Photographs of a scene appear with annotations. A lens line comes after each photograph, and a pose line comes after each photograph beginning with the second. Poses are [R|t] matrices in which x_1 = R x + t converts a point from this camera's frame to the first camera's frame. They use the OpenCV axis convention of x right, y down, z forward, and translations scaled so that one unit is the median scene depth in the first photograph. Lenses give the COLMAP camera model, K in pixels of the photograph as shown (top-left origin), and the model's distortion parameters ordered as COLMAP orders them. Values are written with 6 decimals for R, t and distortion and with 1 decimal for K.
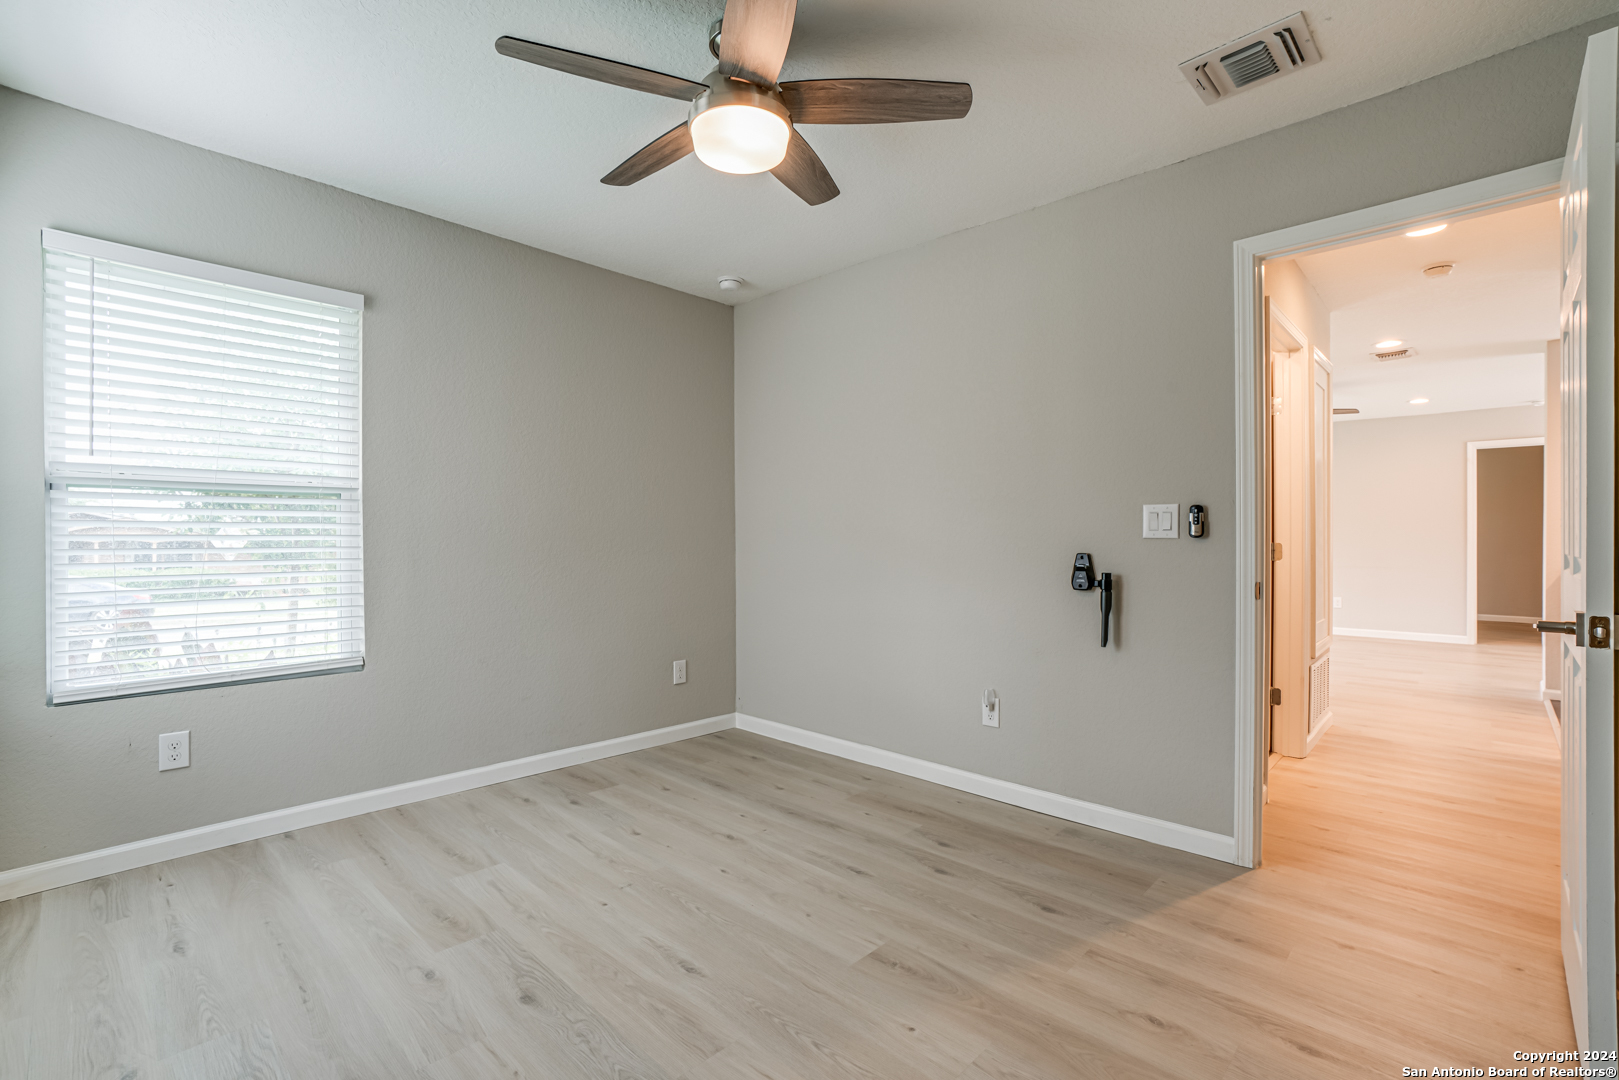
lens RADIAL K [[734.2, 0, 805.6], [0, 734.2, 540.9], [0, 0, 1]] dist [-0.051965, 0.024694]
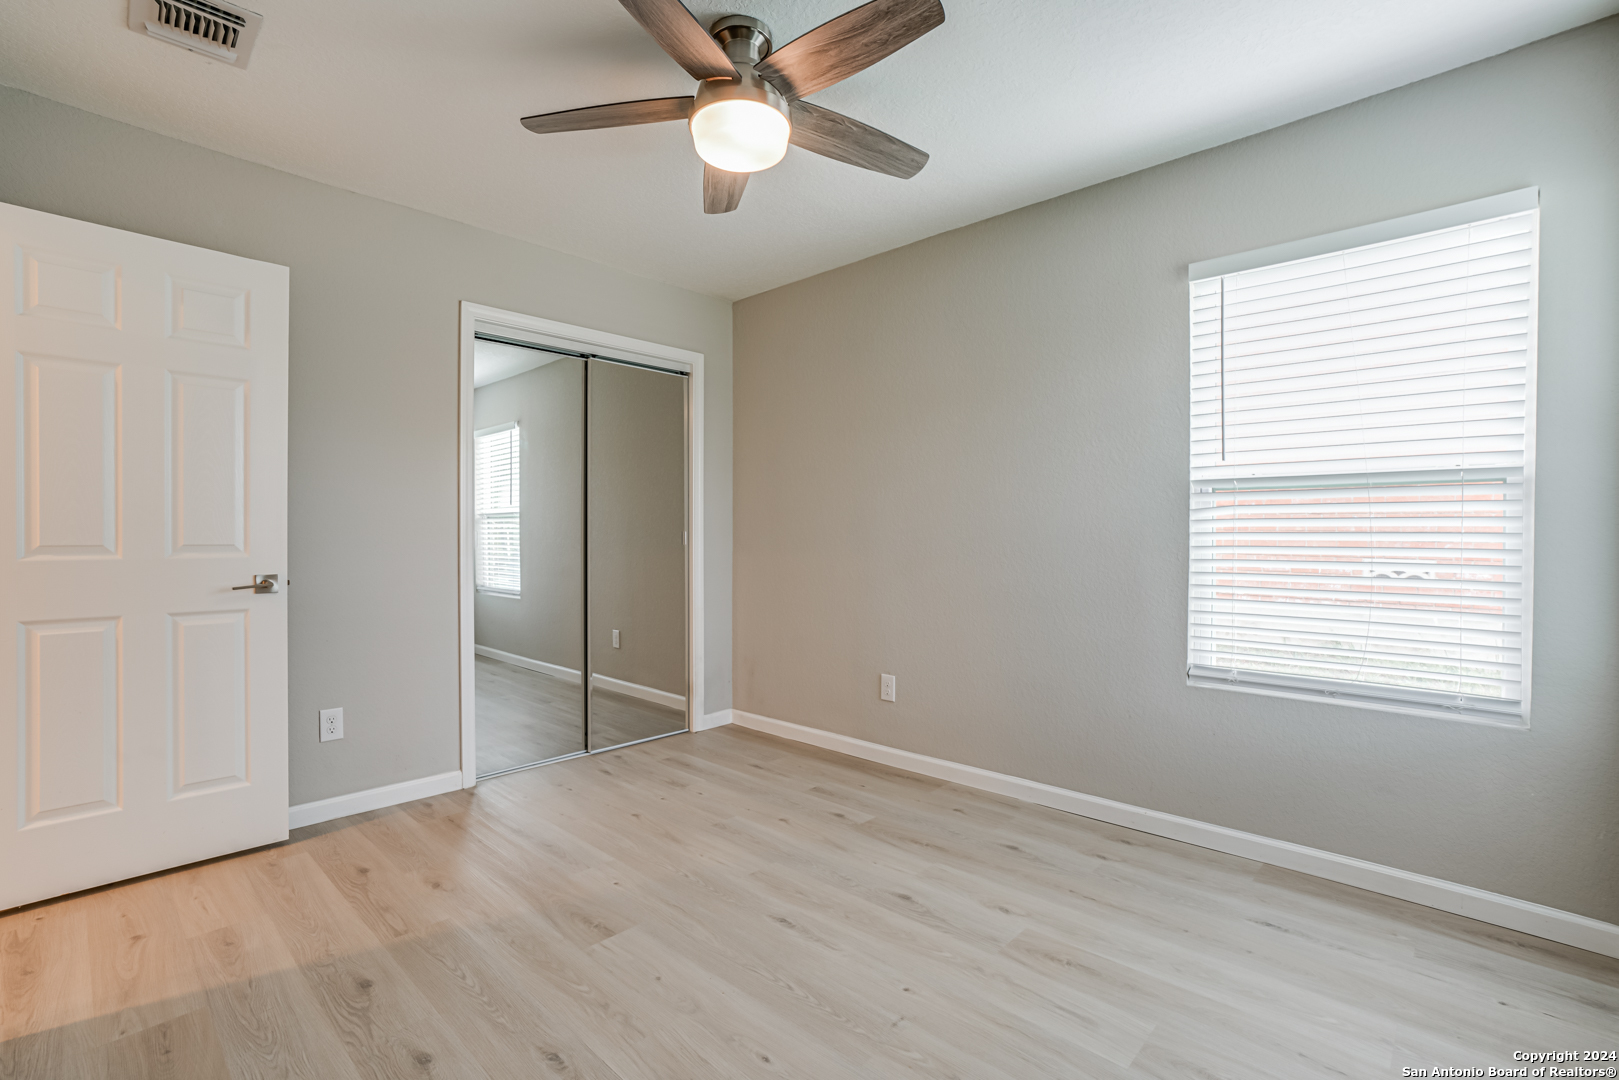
lens RADIAL K [[734.2, 0, 805.6], [0, 734.2, 540.9], [0, 0, 1]] dist [-0.051965, 0.024694]
pose [[-0.999968, -0.004829, -0.006436, -0.173215], [-0.004887, 0.999946, 0.009139, -0.005407], [0.006391, 0.009171, -0.999938, 1.986142]]
